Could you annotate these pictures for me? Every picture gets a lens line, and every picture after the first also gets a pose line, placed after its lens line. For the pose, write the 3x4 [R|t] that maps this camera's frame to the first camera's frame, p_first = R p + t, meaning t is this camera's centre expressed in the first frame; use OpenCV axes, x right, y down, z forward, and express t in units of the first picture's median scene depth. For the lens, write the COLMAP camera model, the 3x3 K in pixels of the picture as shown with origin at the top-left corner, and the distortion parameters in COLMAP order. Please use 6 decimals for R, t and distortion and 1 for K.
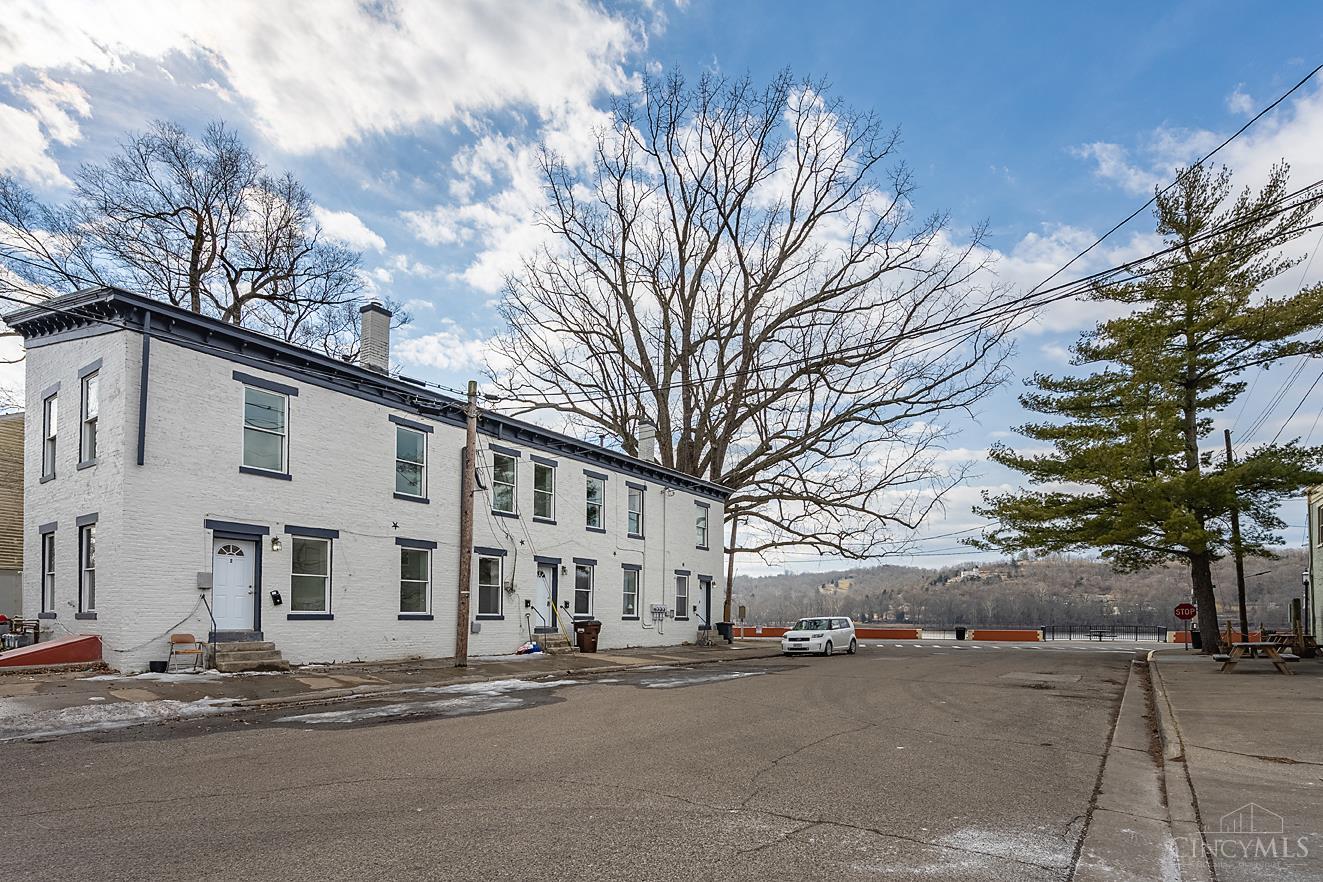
lens RADIAL K [[587.7, 0, 661.5], [0, 587.7, 441.0], [0, 0, 1]] dist [0.017199, 0.000108]
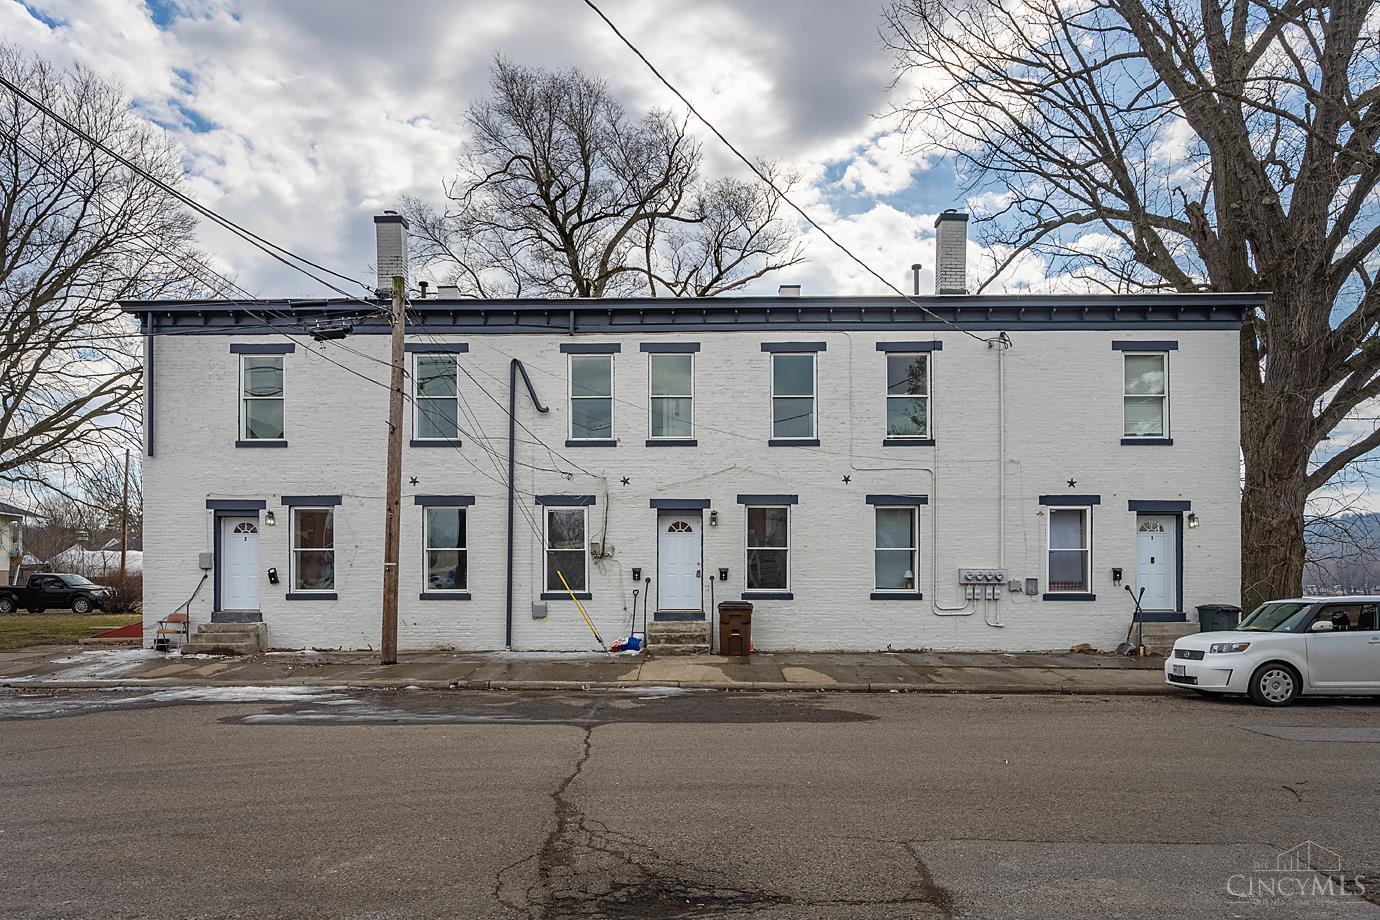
lens RADIAL K [[741.5, 0, 690.0], [0, 741.5, 460.0], [0, 0, 1]] dist [0.015013, -0.000045]
pose [[0.591356, -0.150919, -0.792163, 0.429087], [0.236440, 0.971608, -0.008602, 0.167072], [0.770970, -0.182212, 0.610249, 0.547542]]
